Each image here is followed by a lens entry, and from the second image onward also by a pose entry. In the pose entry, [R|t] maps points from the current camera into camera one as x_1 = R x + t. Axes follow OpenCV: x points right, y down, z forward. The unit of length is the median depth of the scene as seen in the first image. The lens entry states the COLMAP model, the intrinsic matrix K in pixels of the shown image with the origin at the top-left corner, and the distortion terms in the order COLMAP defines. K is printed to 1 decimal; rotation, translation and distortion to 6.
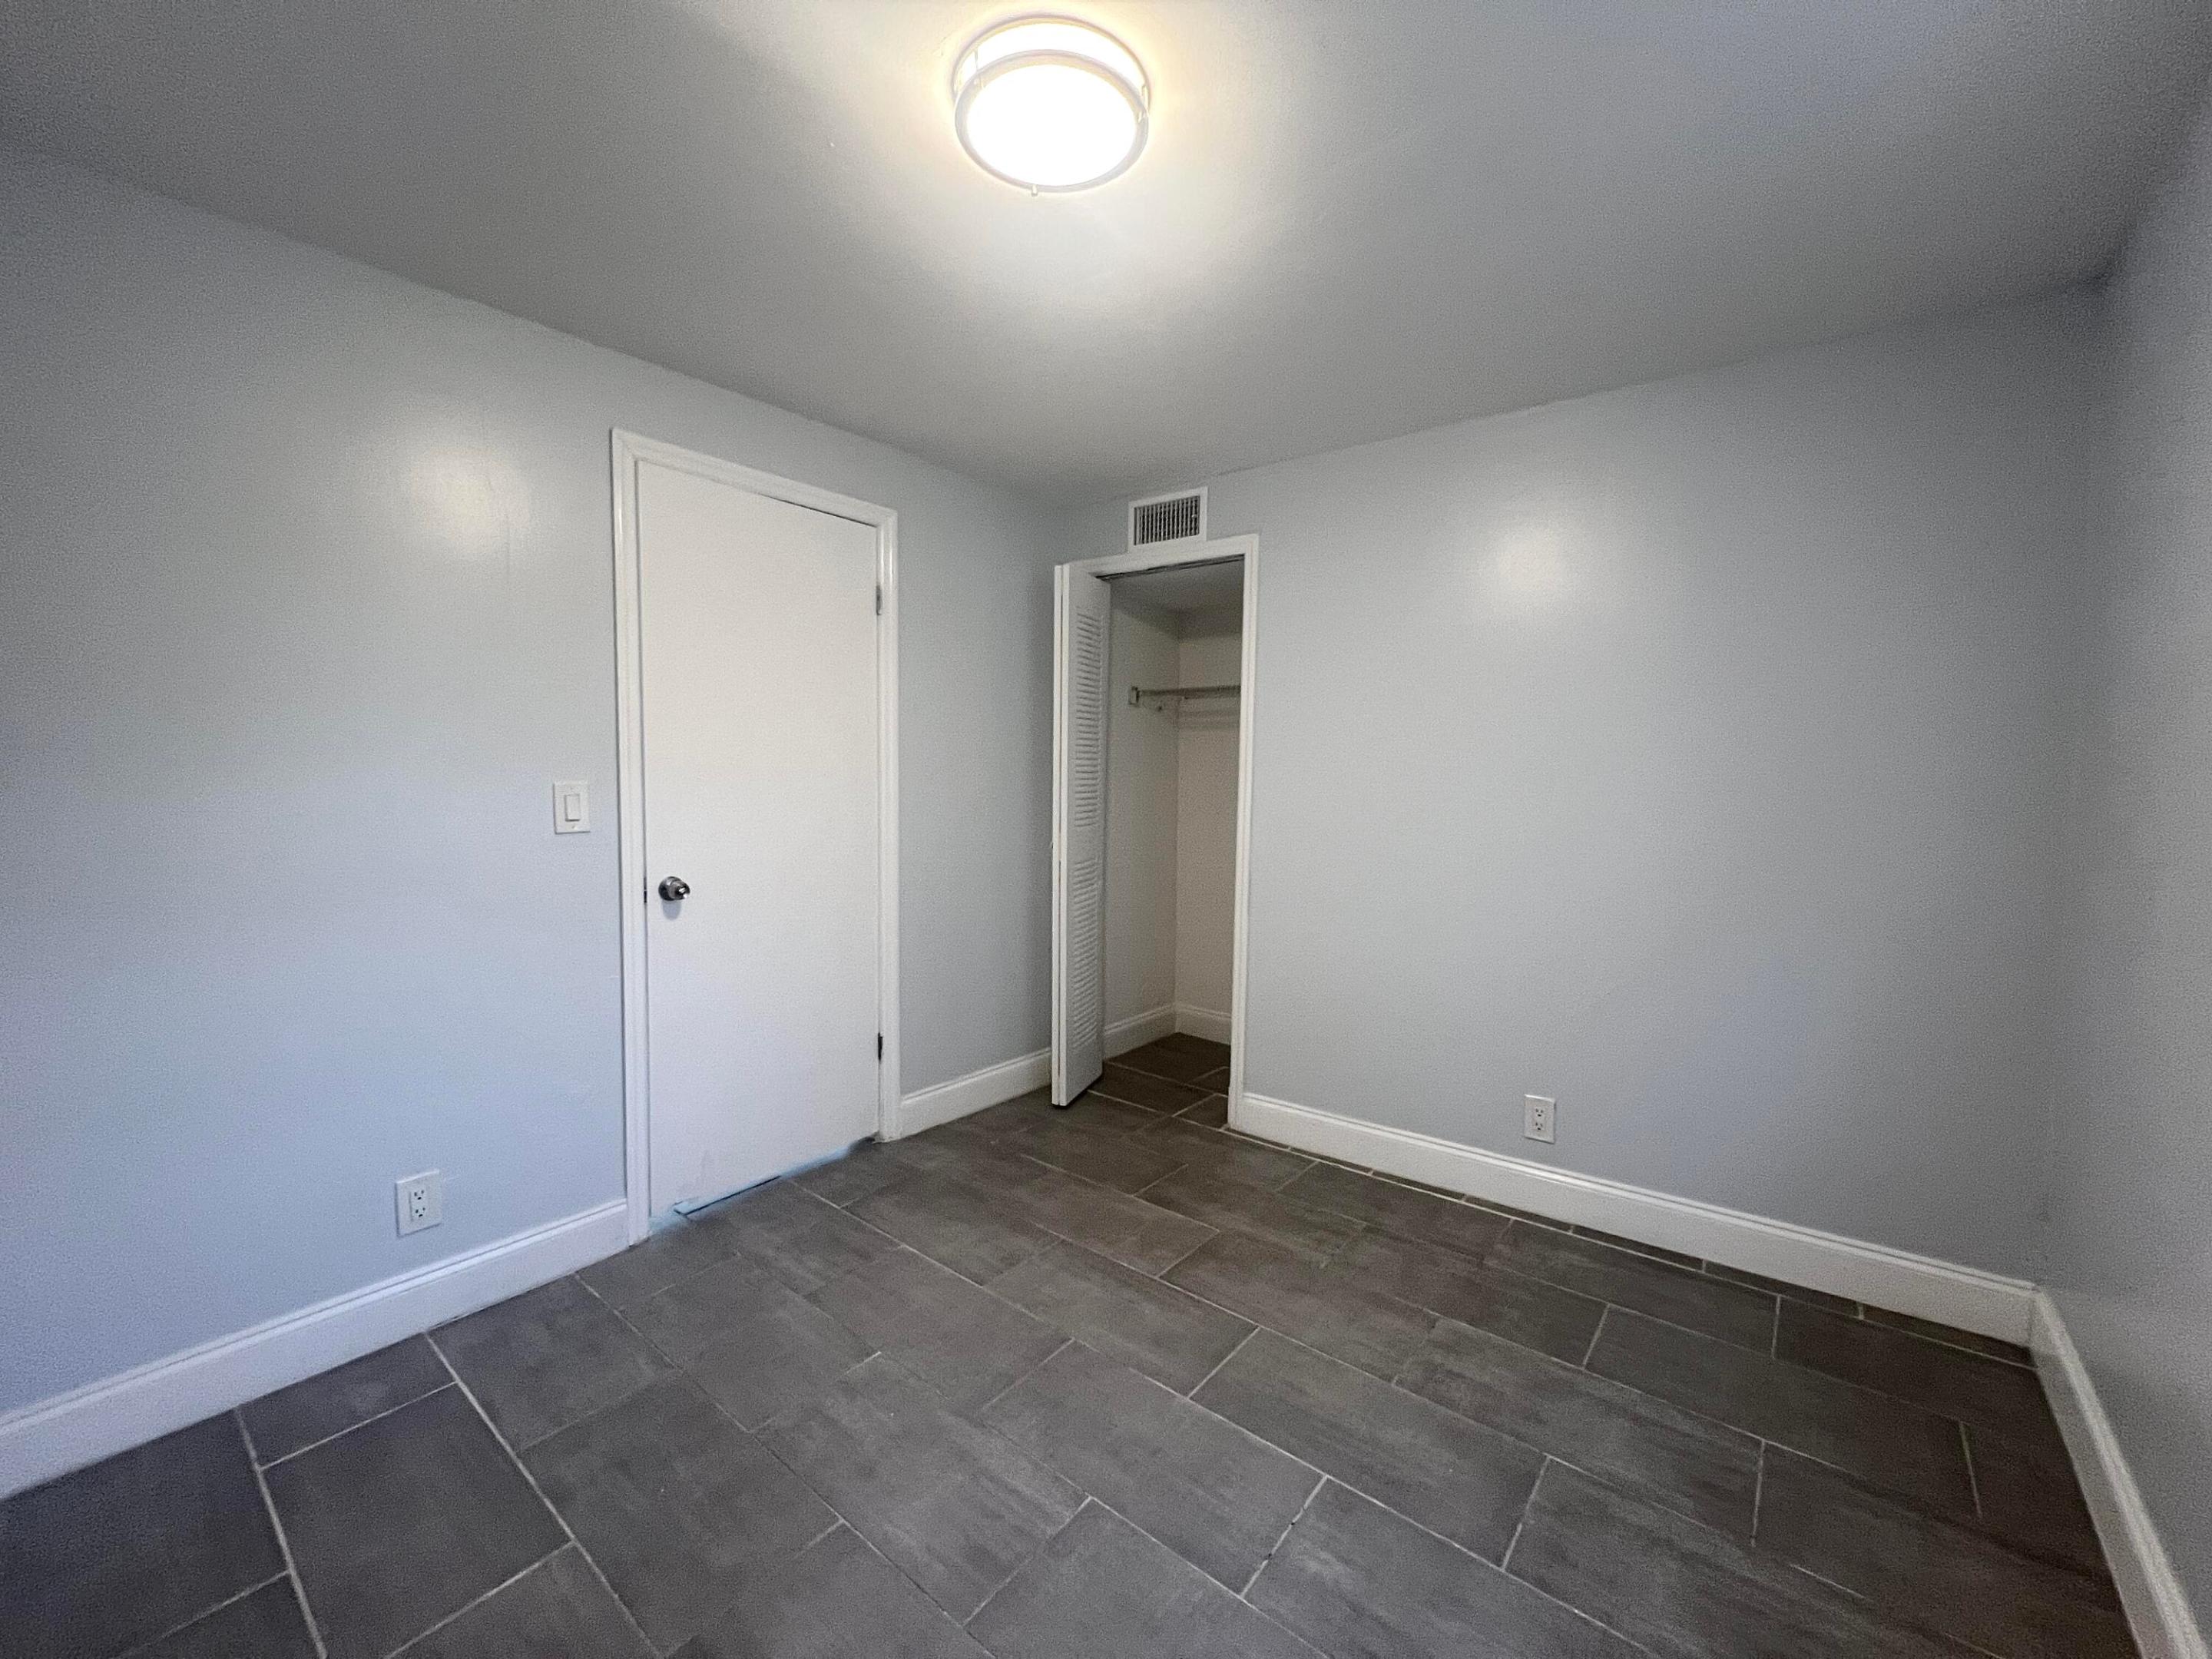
lens RADIAL K [[888.0, 0, 1118.7], [0, 888.0, 826.8], [0, 0, 1]] dist [-0.002134, 0.000660]
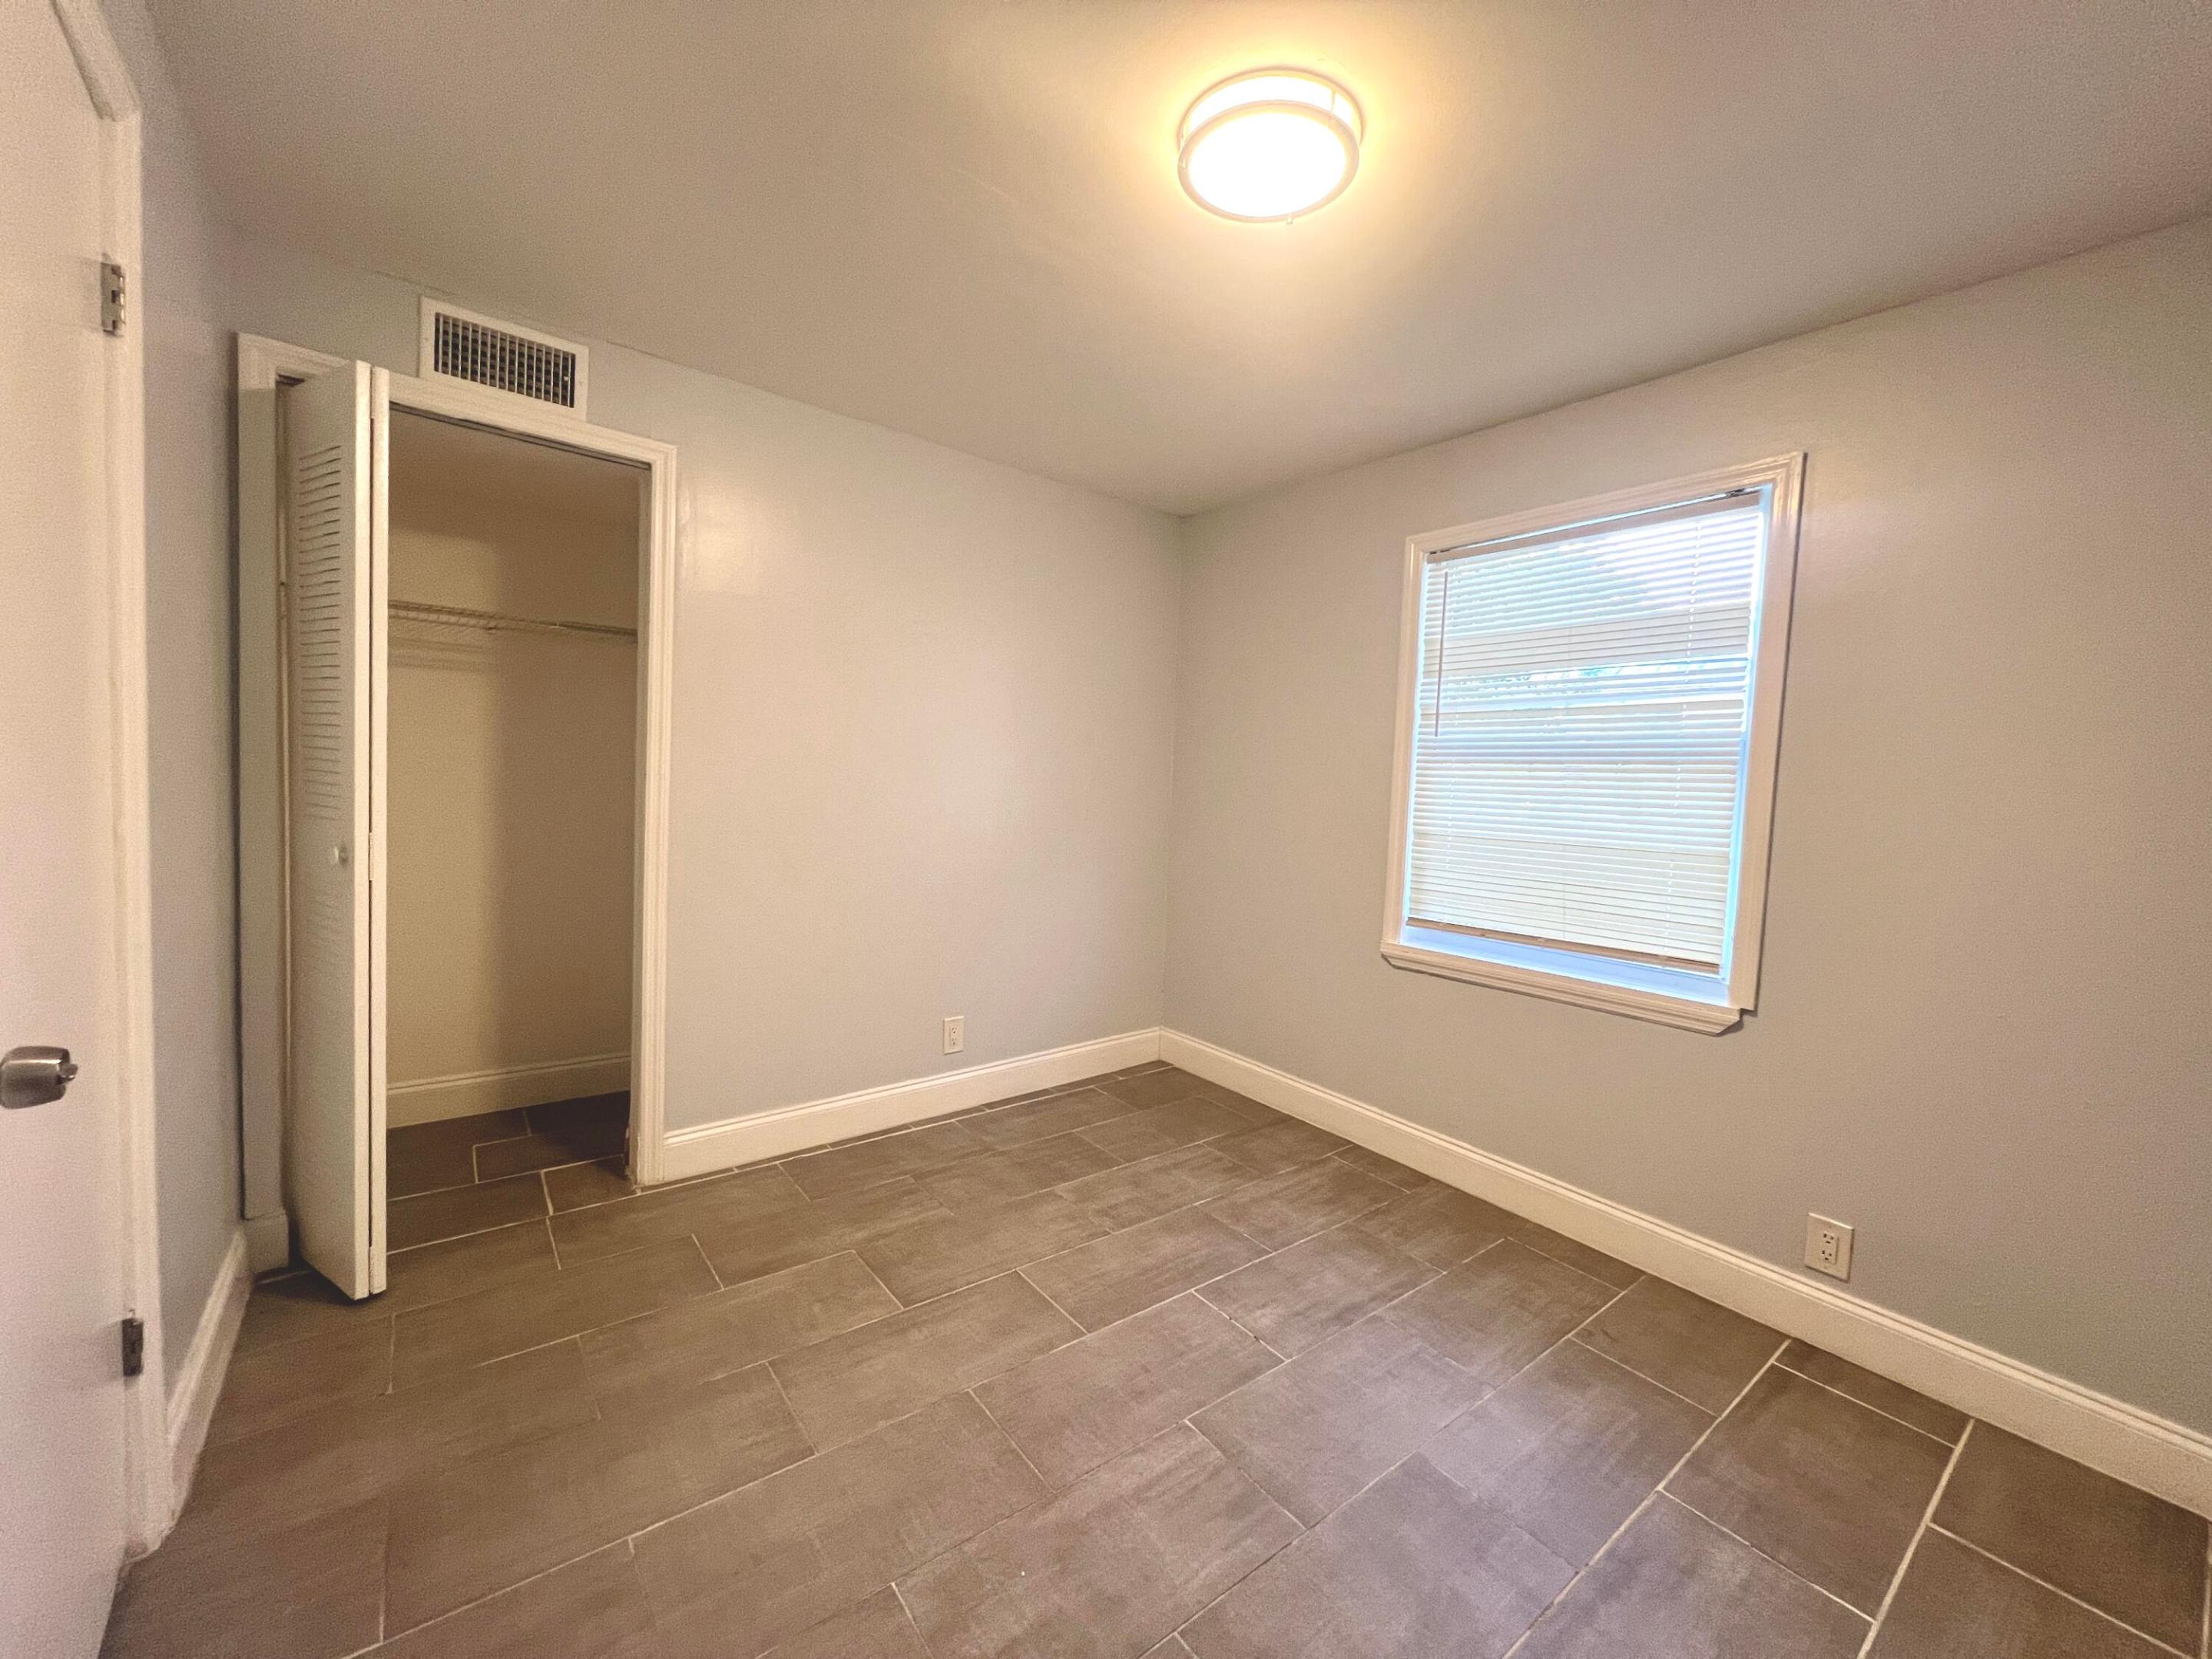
lens RADIAL K [[888.0, 0, 1100.7], [0, 888.0, 823.1], [0, 0, 1]] dist [-0.002134, 0.000660]
pose [[0.236293, -0.056573, 0.970034, -0.746809], [0.018857, 0.998383, 0.053633, -0.029979], [-0.971499, 0.005619, 0.236978, 0.578412]]
